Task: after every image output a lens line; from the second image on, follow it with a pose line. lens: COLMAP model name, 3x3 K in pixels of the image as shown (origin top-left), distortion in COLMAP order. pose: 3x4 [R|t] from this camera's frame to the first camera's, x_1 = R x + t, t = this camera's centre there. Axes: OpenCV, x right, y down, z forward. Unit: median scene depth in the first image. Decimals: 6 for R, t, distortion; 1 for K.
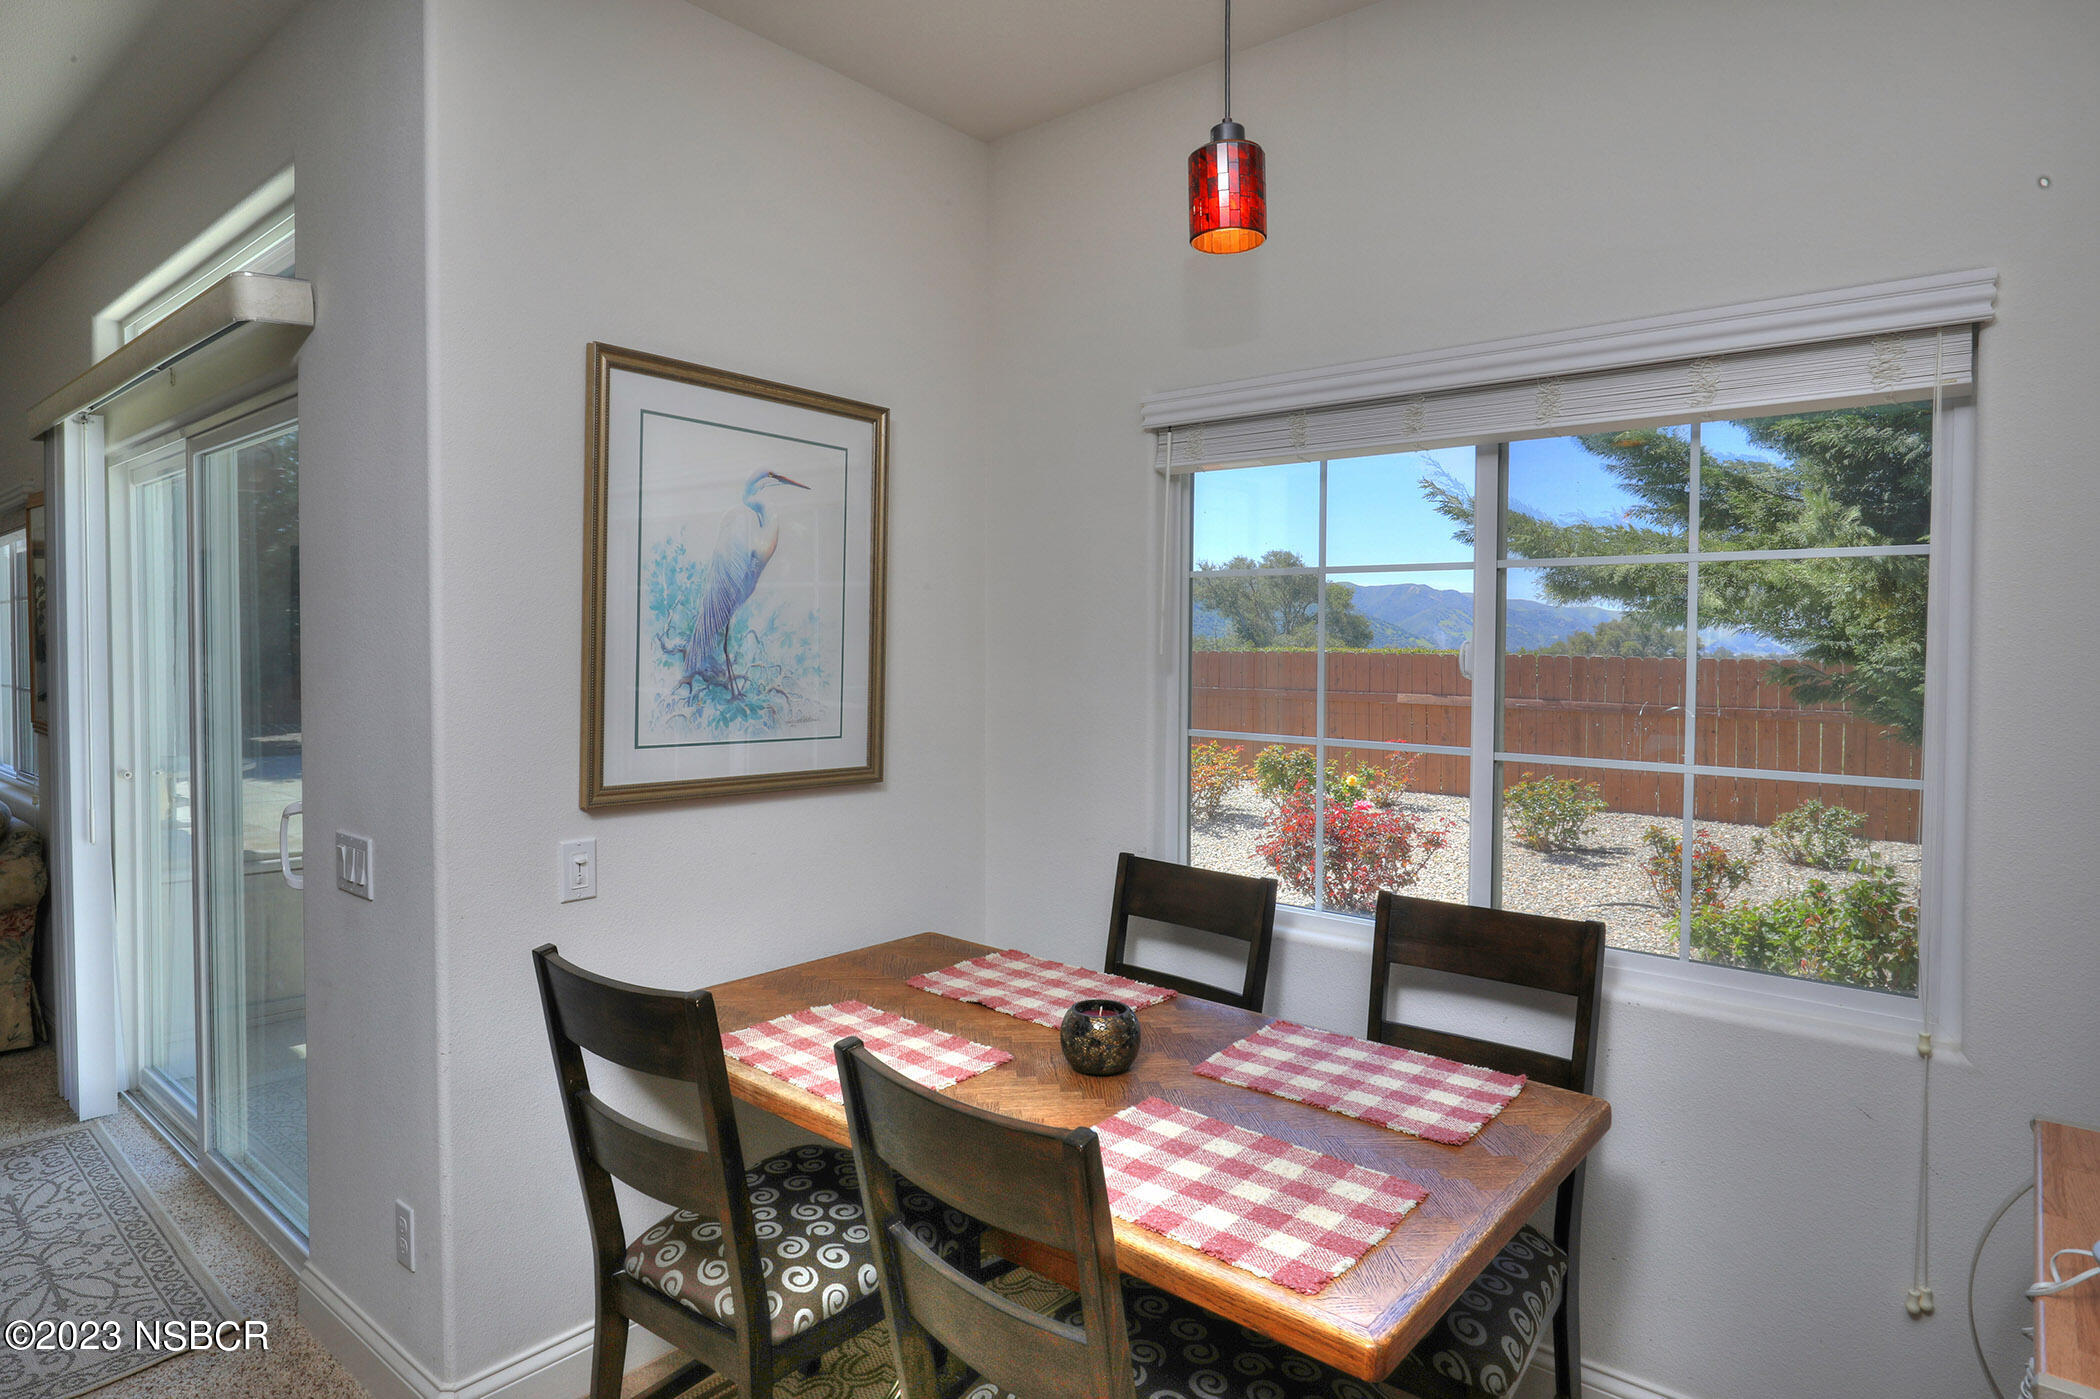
lens RADIAL K [[1155.0, 0, 967.2], [0, 1155.0, 602.9], [0, 0, 1]] dist [-0.015698, 0.000965]
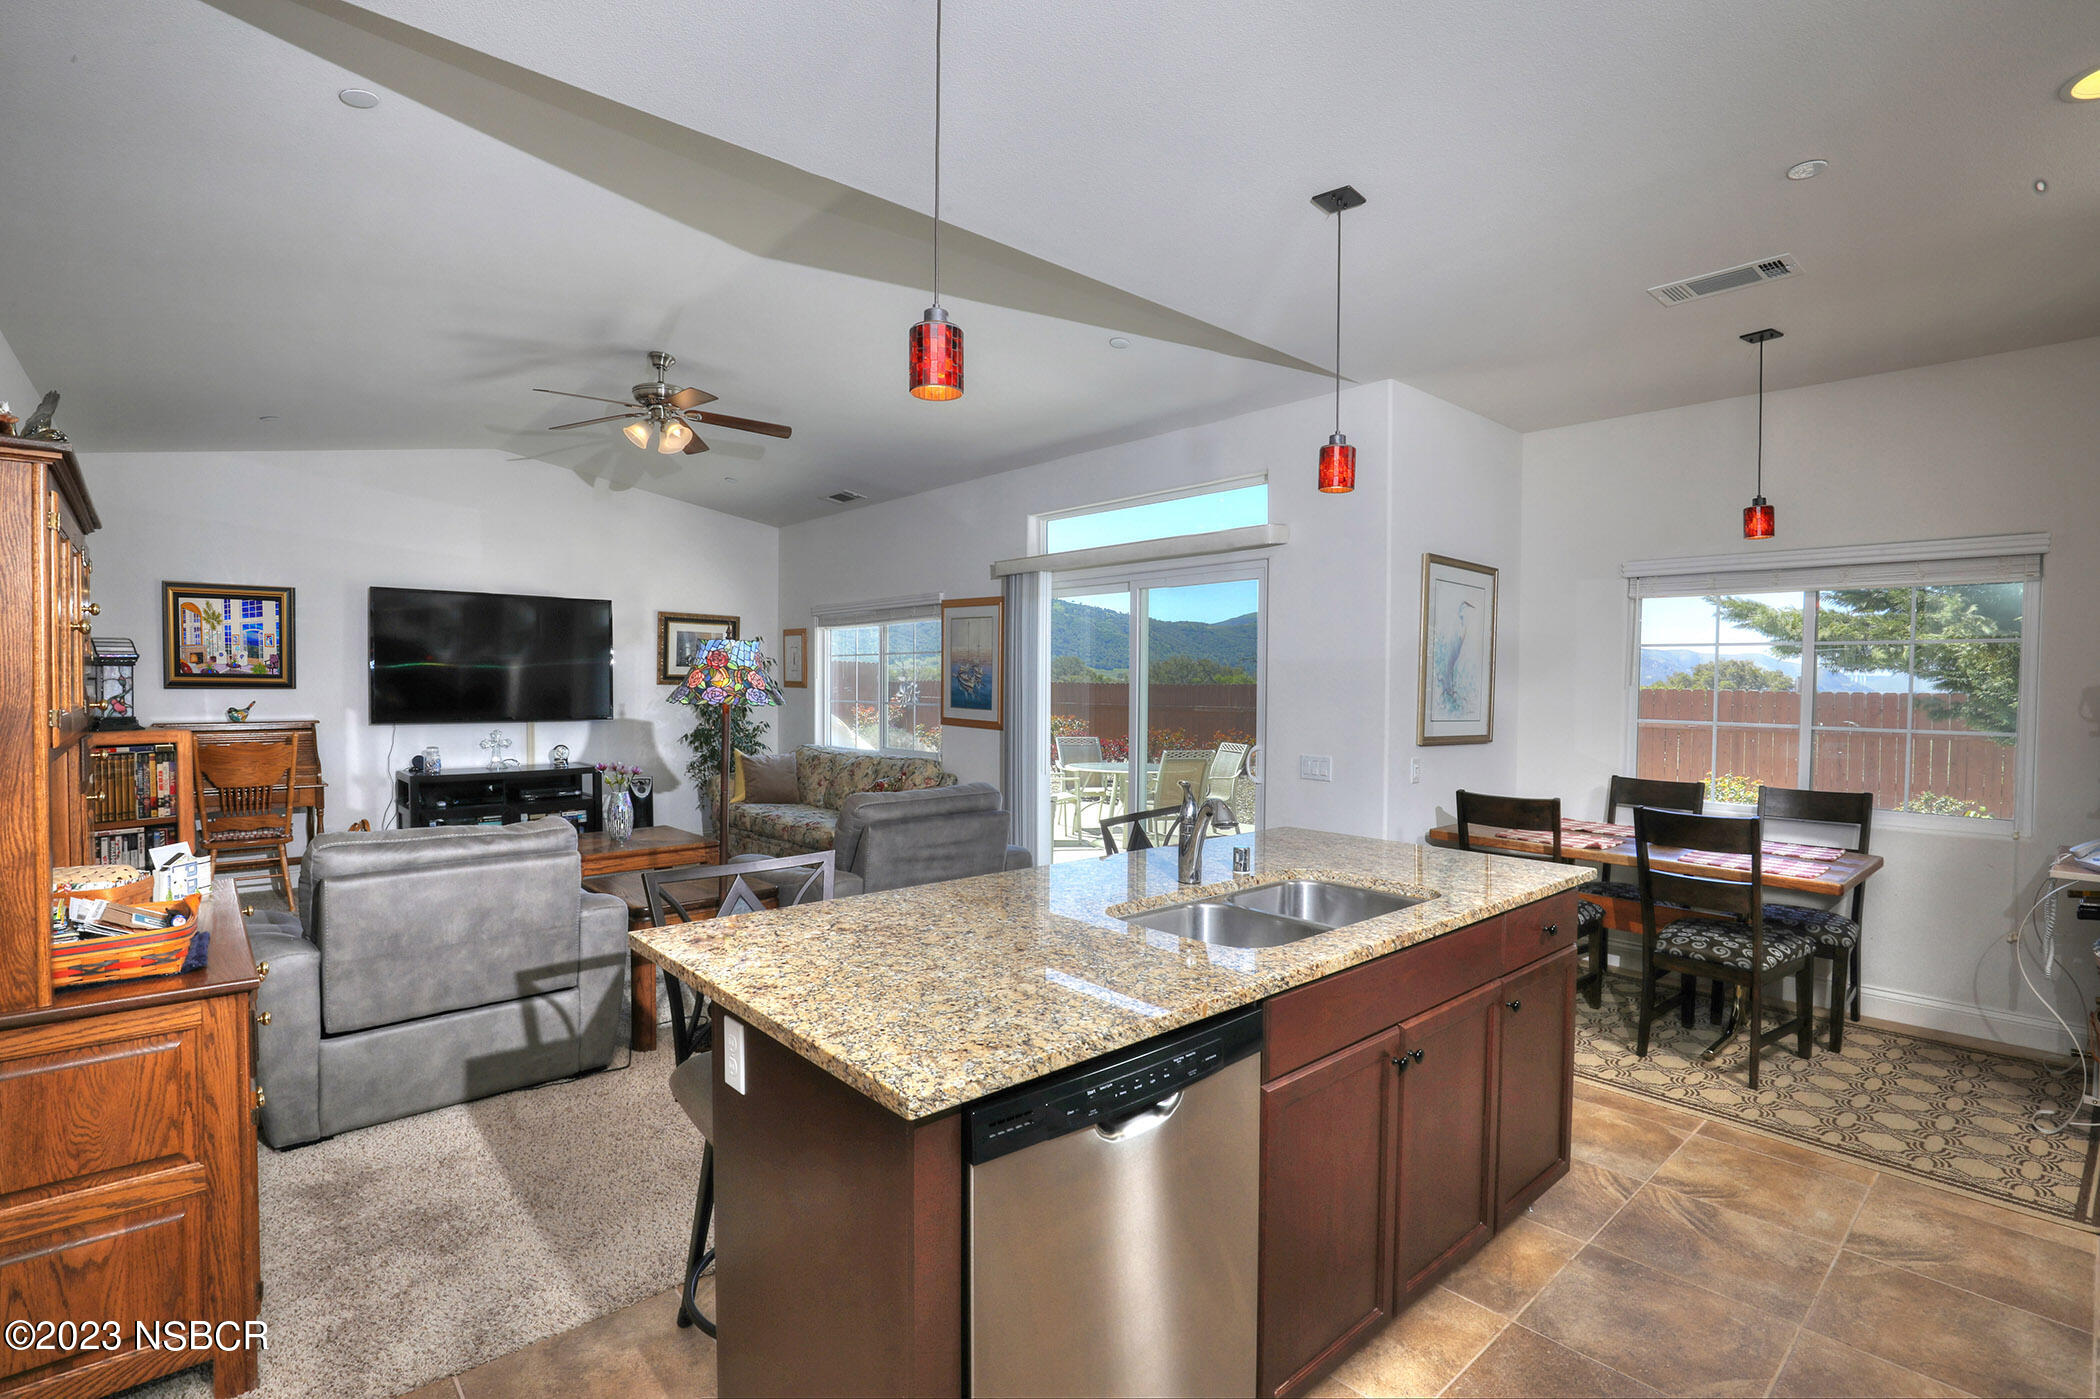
lens RADIAL K [[979.0, 0, 1000.1], [0, 979.0, 652.3], [0, 0, 1]] dist [-0.034376, 0.004136]
pose [[0.992781, -0.000007, -0.119941, -1.101167], [0.000773, 0.999980, 0.006341, -0.035589], [0.119938, -0.006388, 0.992761, -1.290315]]
